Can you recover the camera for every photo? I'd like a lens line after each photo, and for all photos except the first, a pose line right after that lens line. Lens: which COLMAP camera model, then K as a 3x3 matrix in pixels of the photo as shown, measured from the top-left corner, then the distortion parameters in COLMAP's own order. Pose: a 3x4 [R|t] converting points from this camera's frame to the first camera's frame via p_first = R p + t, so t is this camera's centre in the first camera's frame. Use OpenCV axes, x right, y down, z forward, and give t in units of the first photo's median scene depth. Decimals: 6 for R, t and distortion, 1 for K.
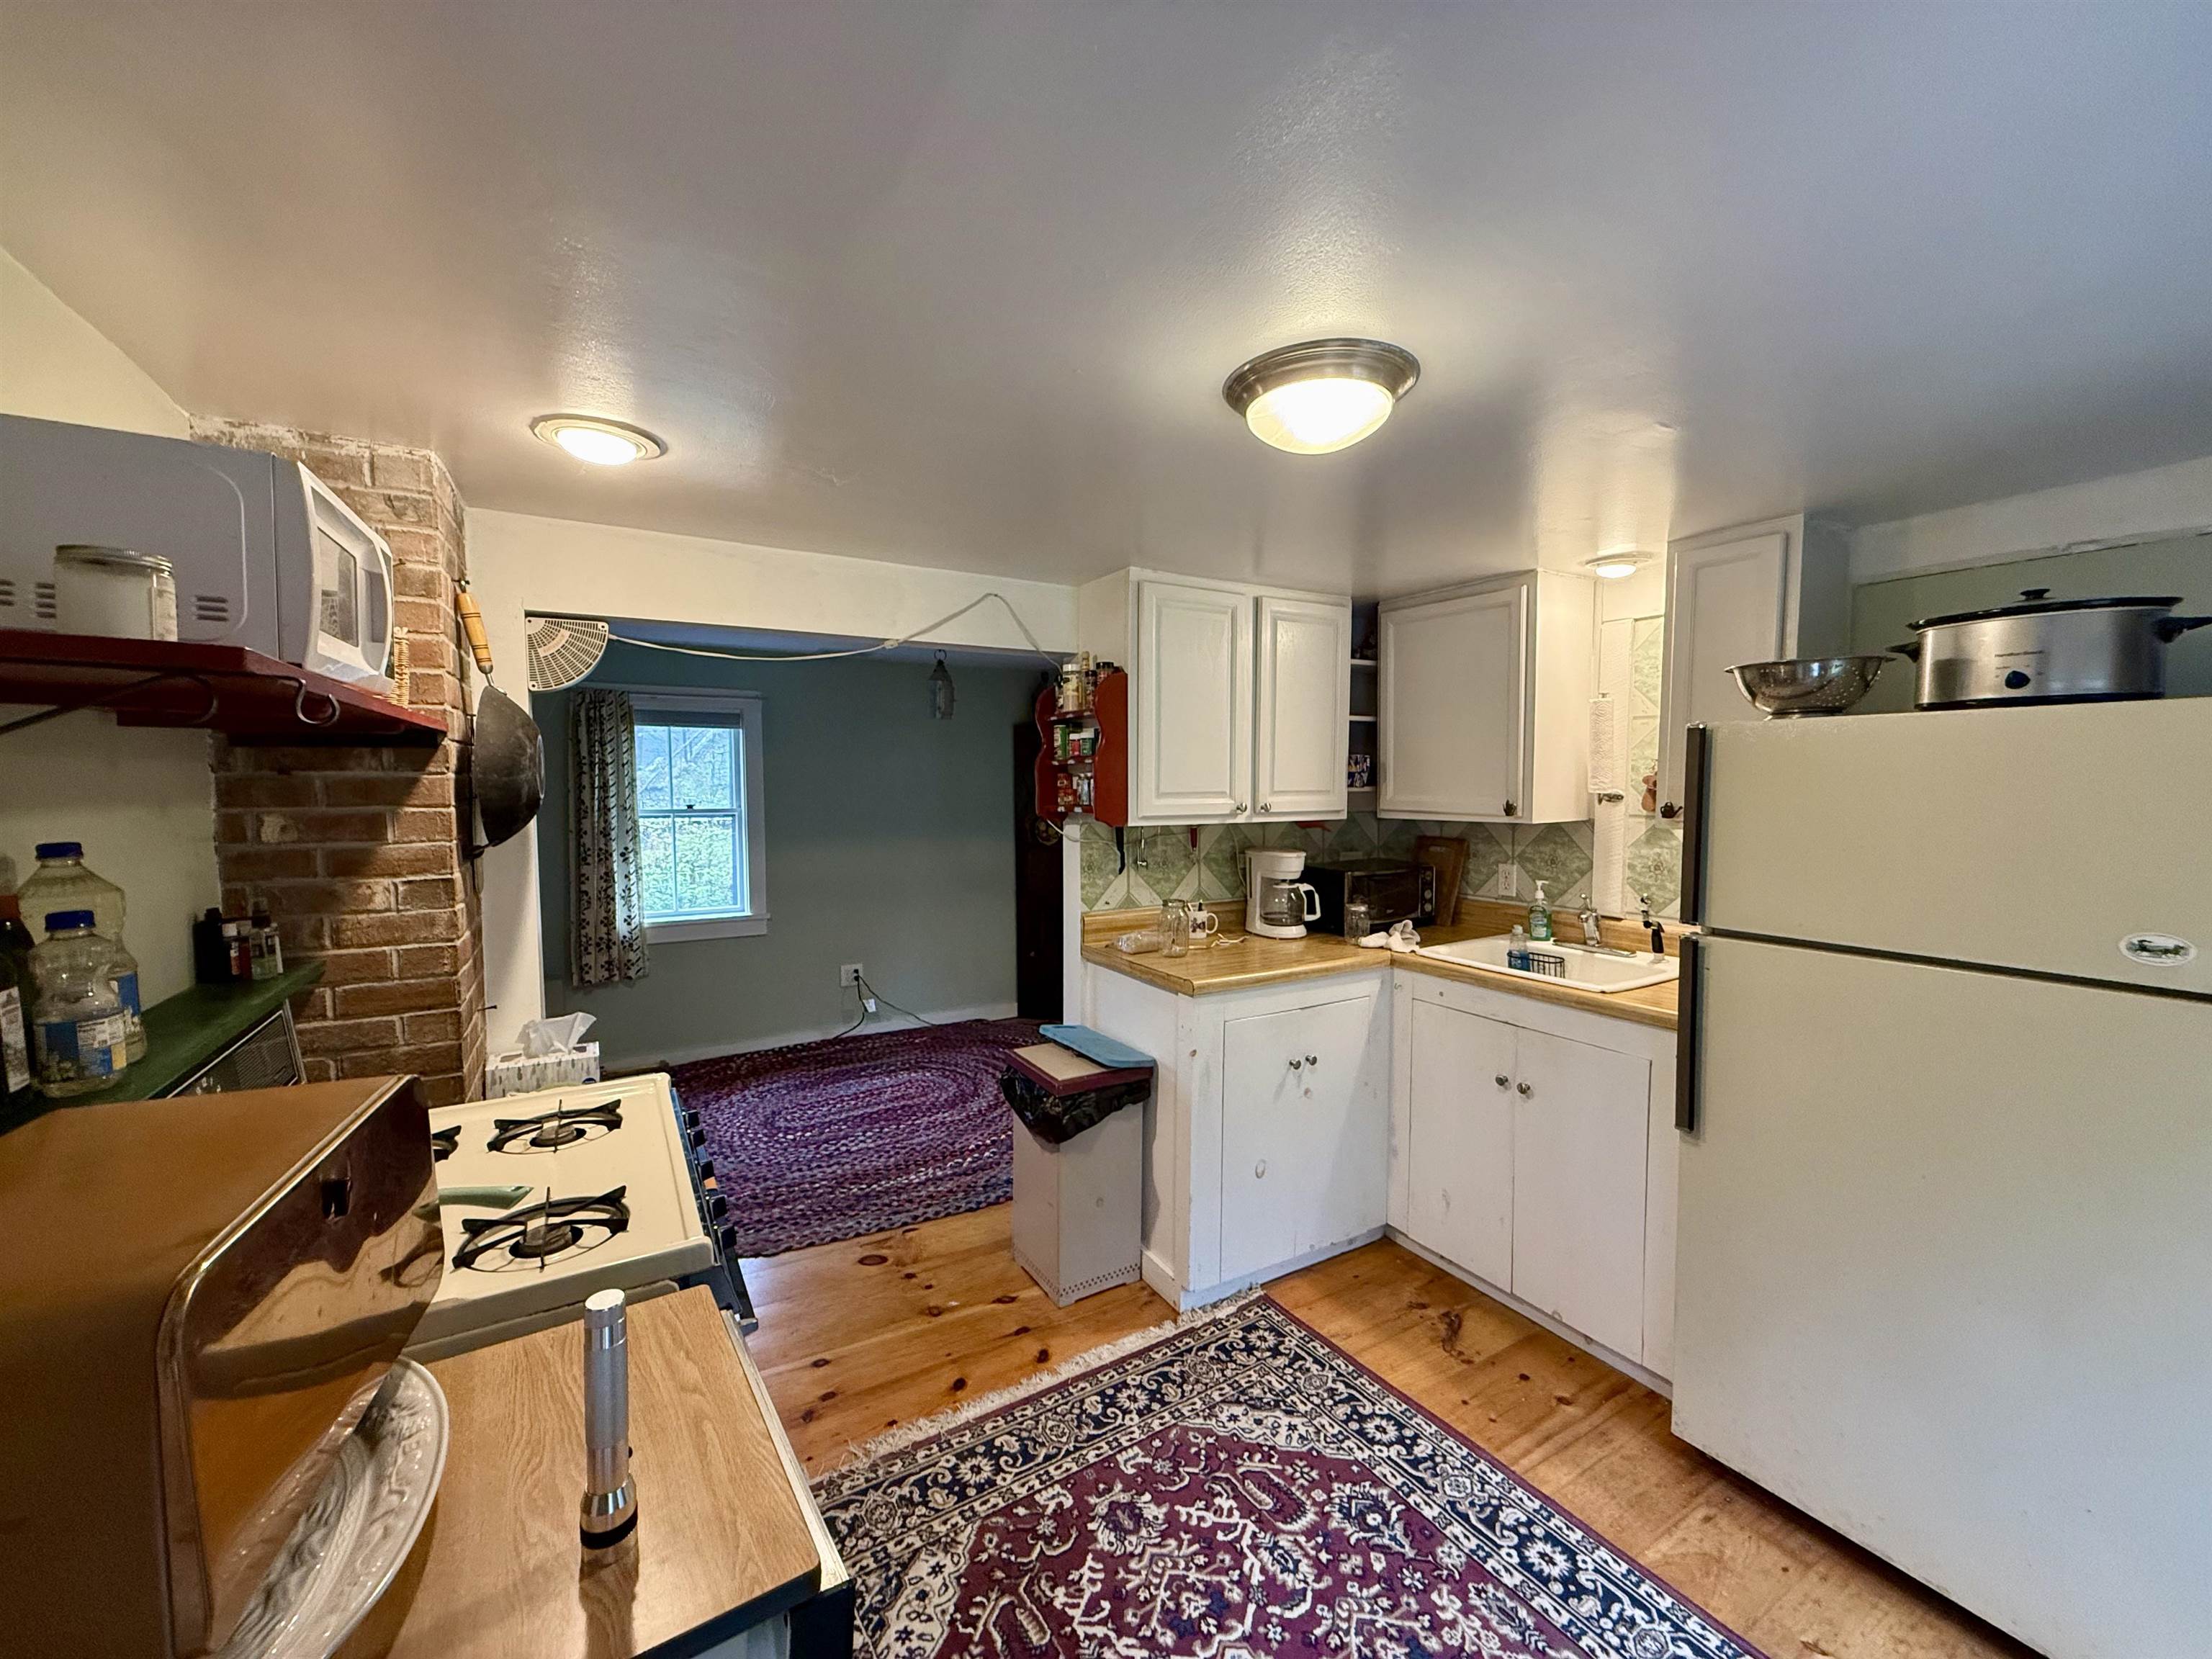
lens RADIAL K [[883.8, 0, 1105.3], [0, 883.8, 828.3], [0, 0, 1]] dist [0.001272, 0.000826]
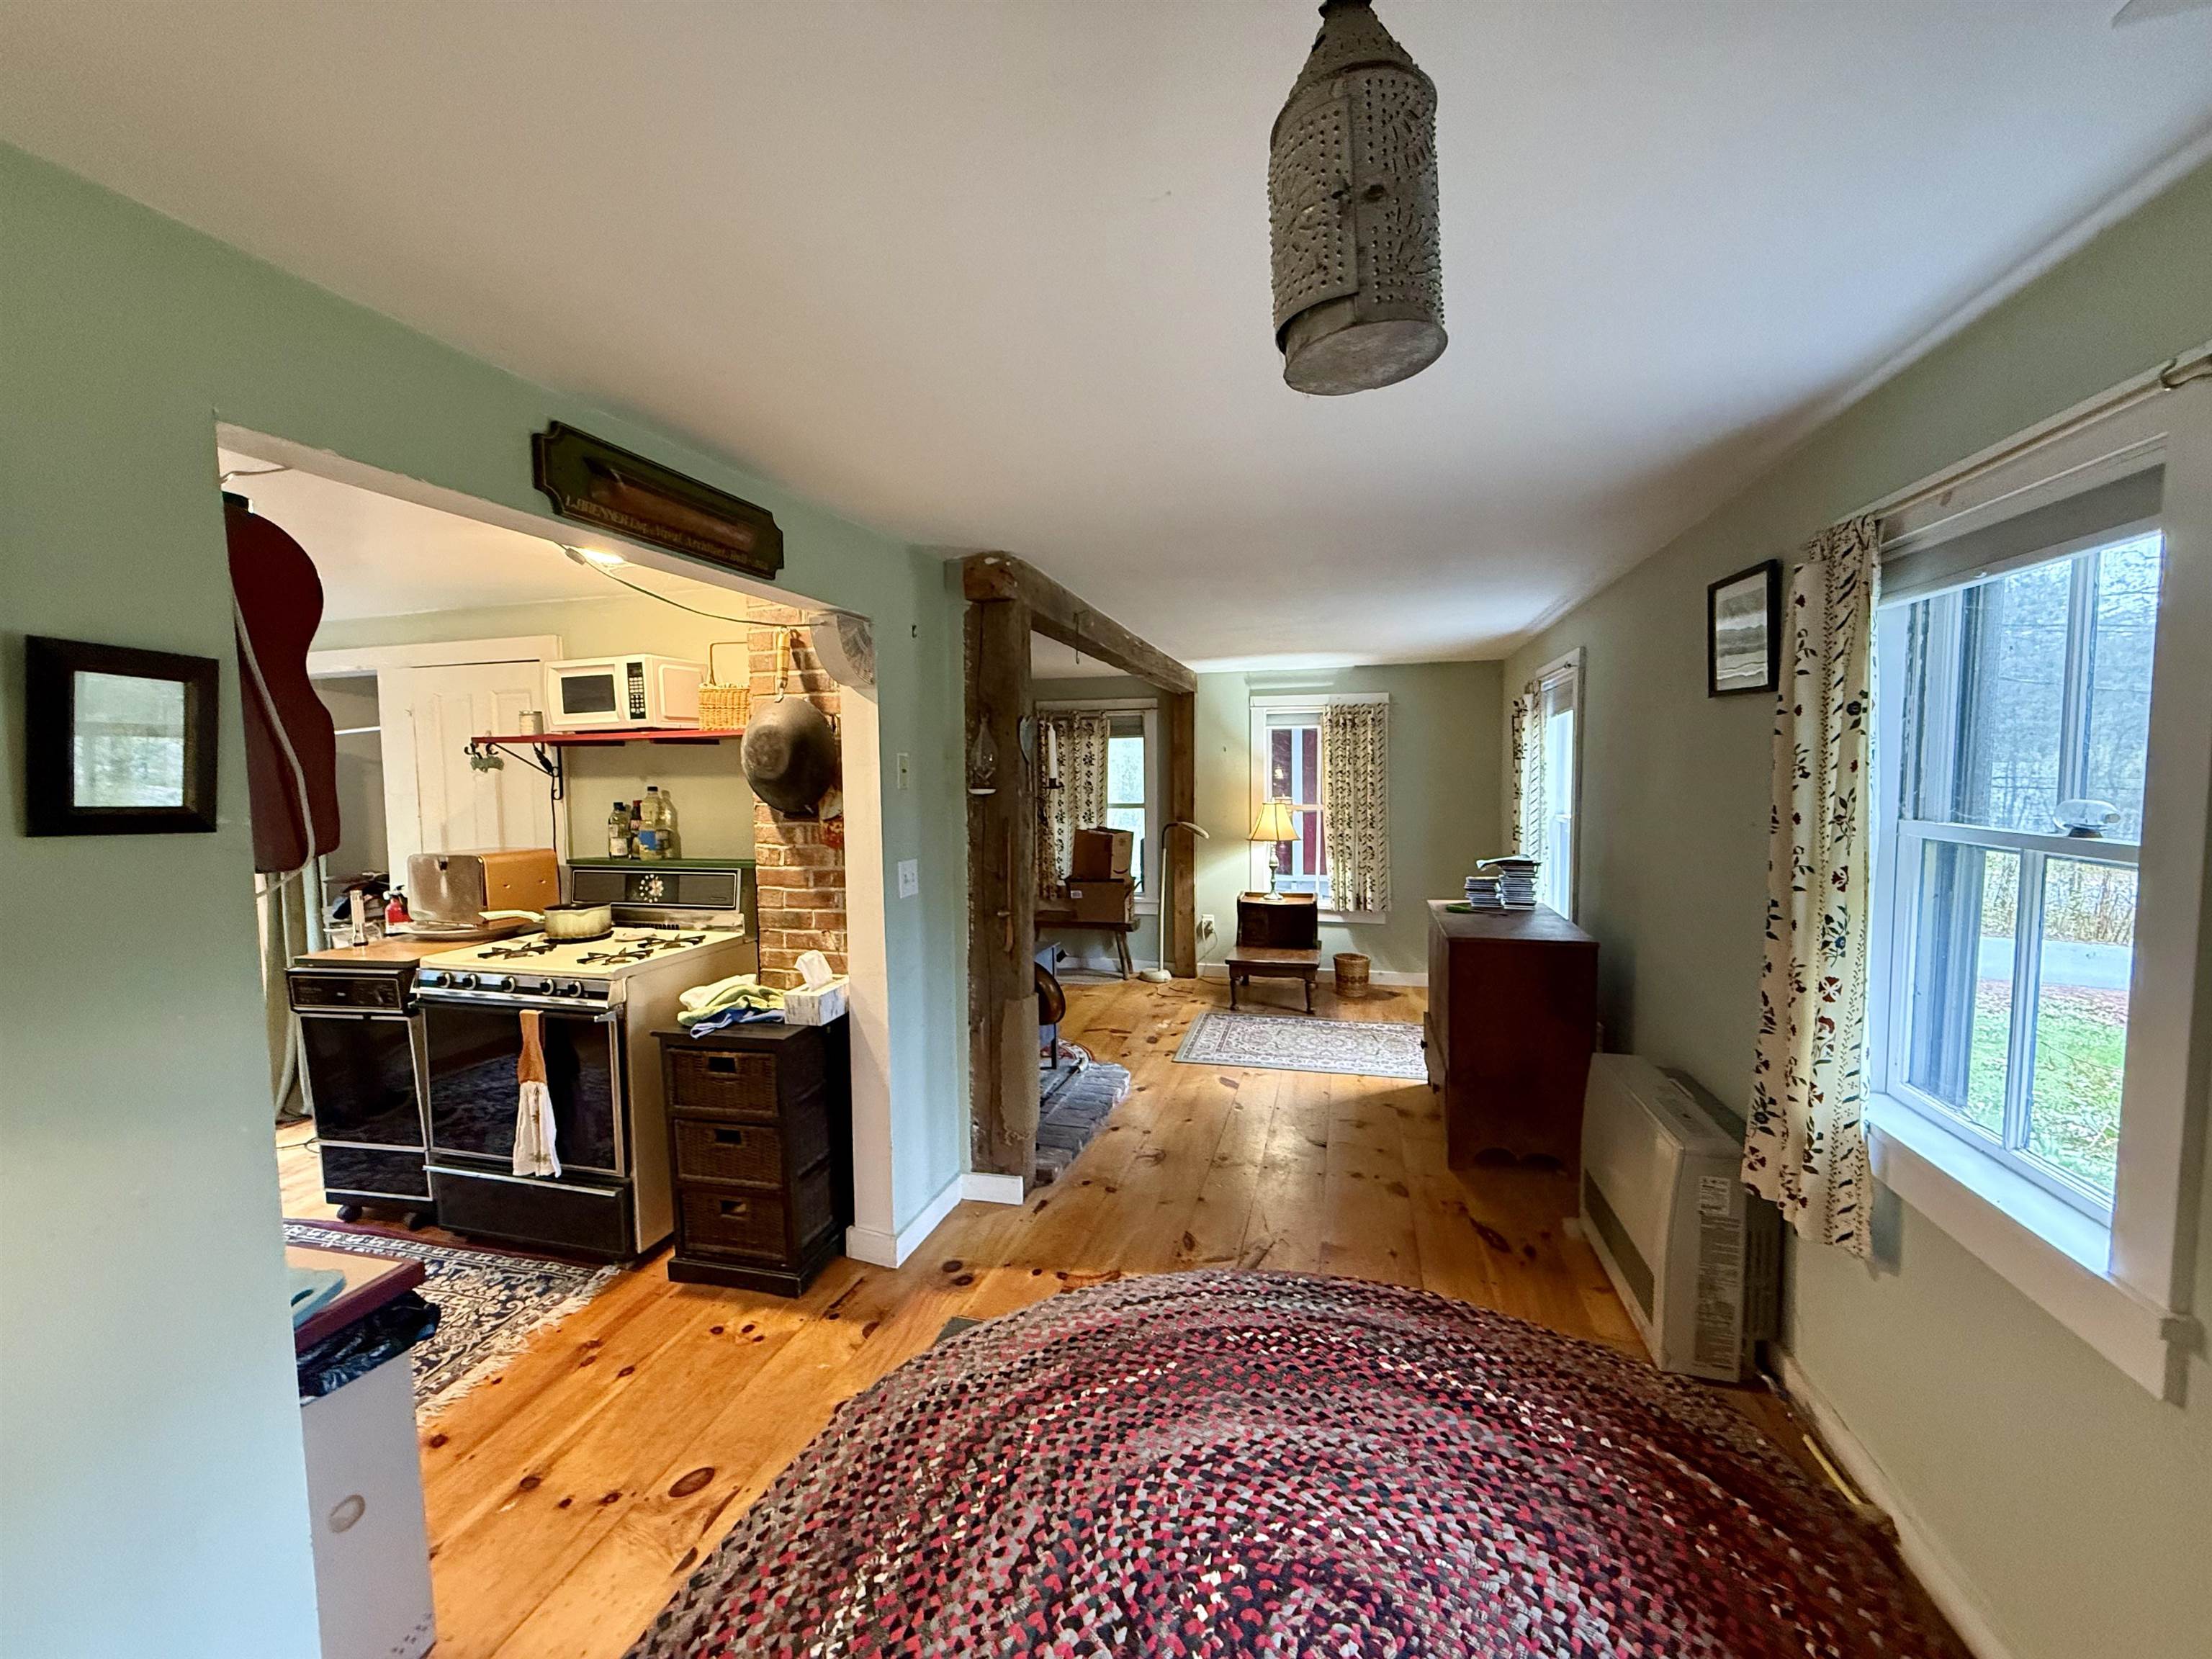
lens RADIAL K [[883.8, 0, 1105.3], [0, 883.8, 829.2], [0, 0, 1]] dist [0.001272, 0.000826]
pose [[-0.713261, 0.056457, -0.698621, -0.035381], [-0.028319, 0.993615, 0.109209, -0.058762], [0.700327, 0.097679, -0.707108, 1.190532]]
